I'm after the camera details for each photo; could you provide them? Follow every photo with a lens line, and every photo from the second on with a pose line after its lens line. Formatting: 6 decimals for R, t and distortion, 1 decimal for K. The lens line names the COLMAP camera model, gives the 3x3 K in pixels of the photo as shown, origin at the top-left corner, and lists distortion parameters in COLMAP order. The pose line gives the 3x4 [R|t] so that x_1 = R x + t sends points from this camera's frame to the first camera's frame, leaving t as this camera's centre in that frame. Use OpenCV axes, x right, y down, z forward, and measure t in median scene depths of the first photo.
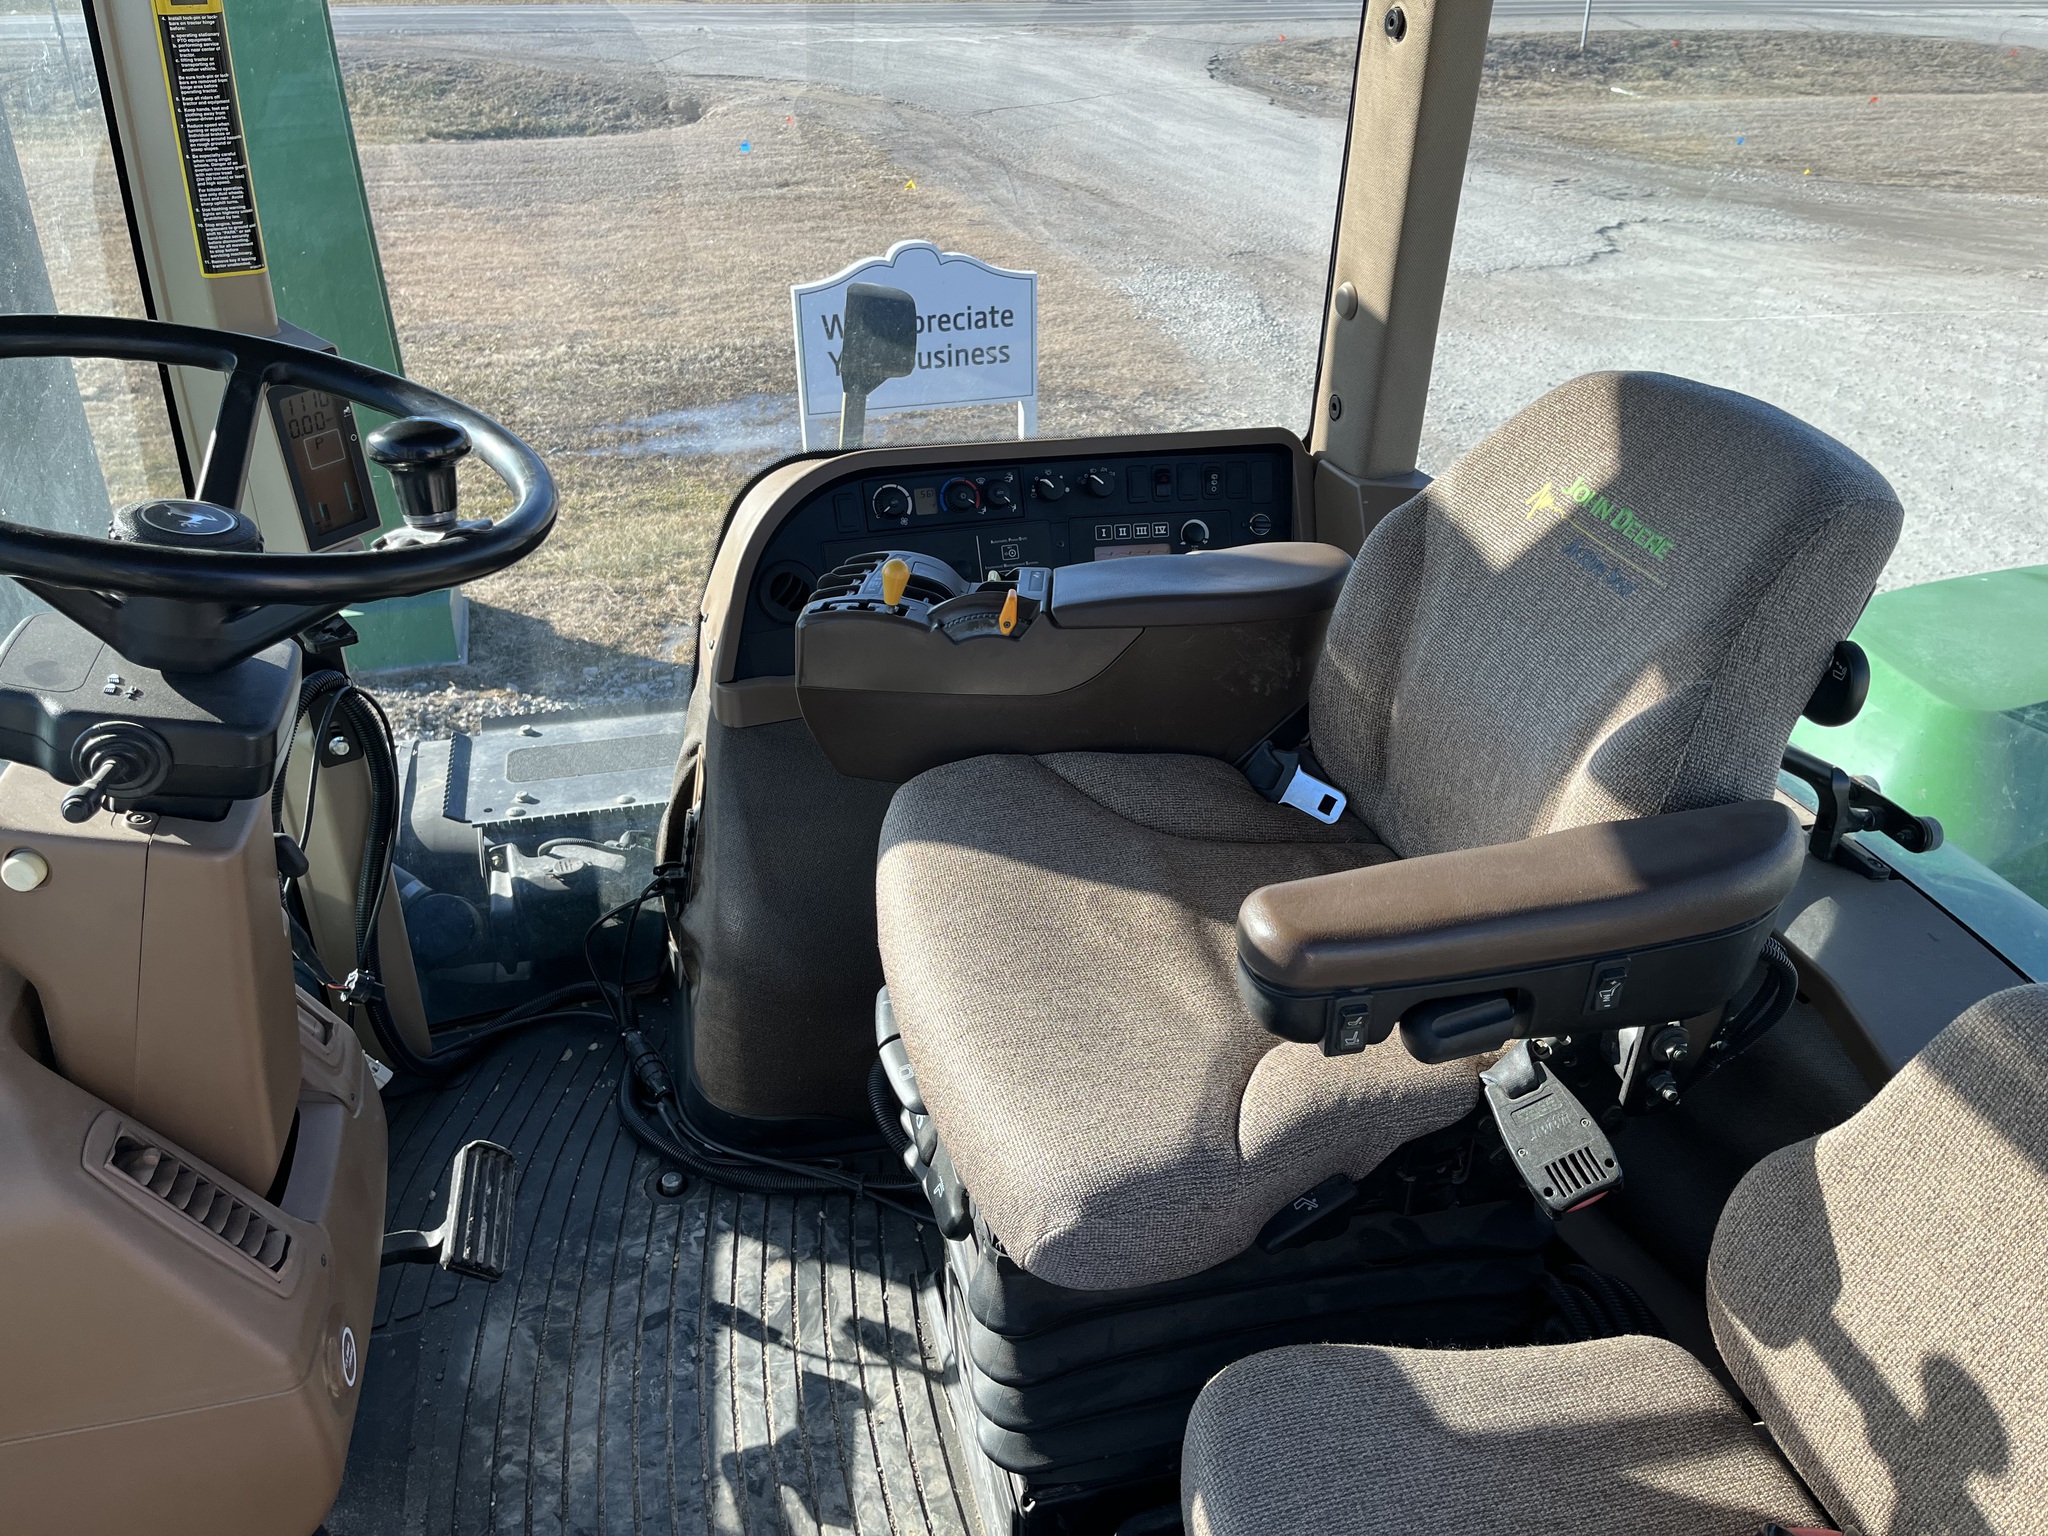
lens RADIAL K [[1597.9, 0, 1051.6], [0, 1597.9, 761.8], [0, 0, 1]] dist [0.062687, -0.093327]
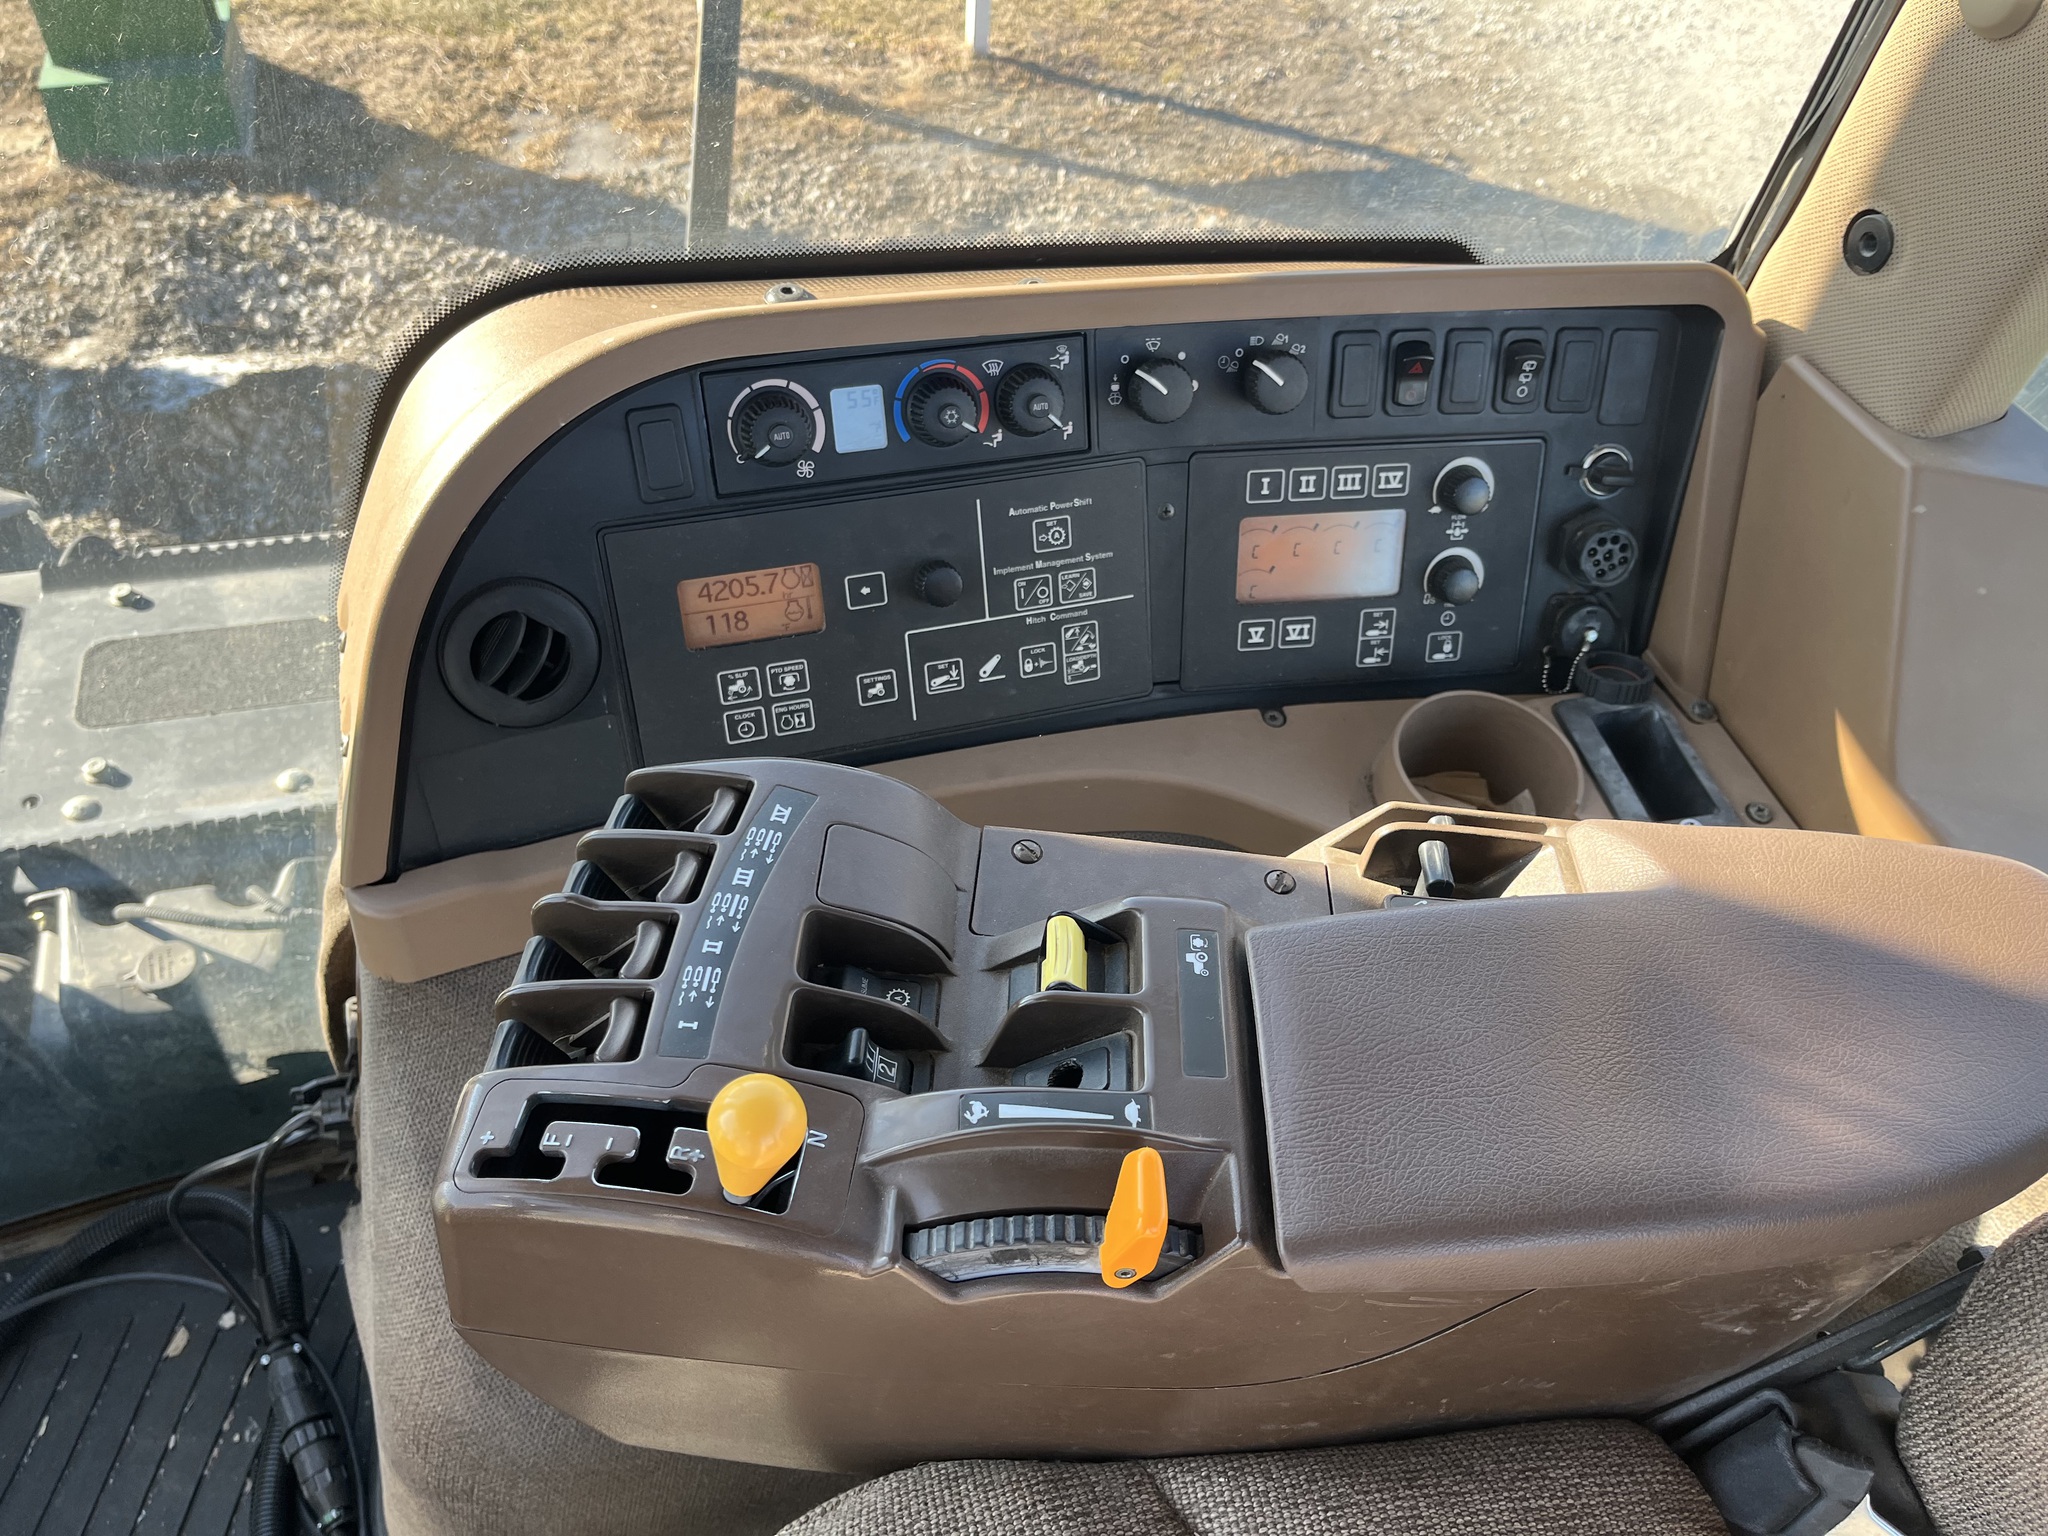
lens RADIAL K [[1597.9, 0, 1051.6], [0, 1597.9, 761.8], [0, 0, 1]] dist [0.062687, -0.093327]
pose [[0.997320, 0.041796, 0.060049, -0.013993], [-0.058925, 0.945366, 0.320642, -0.059795], [-0.043366, -0.323321, 0.945295, 0.161319]]
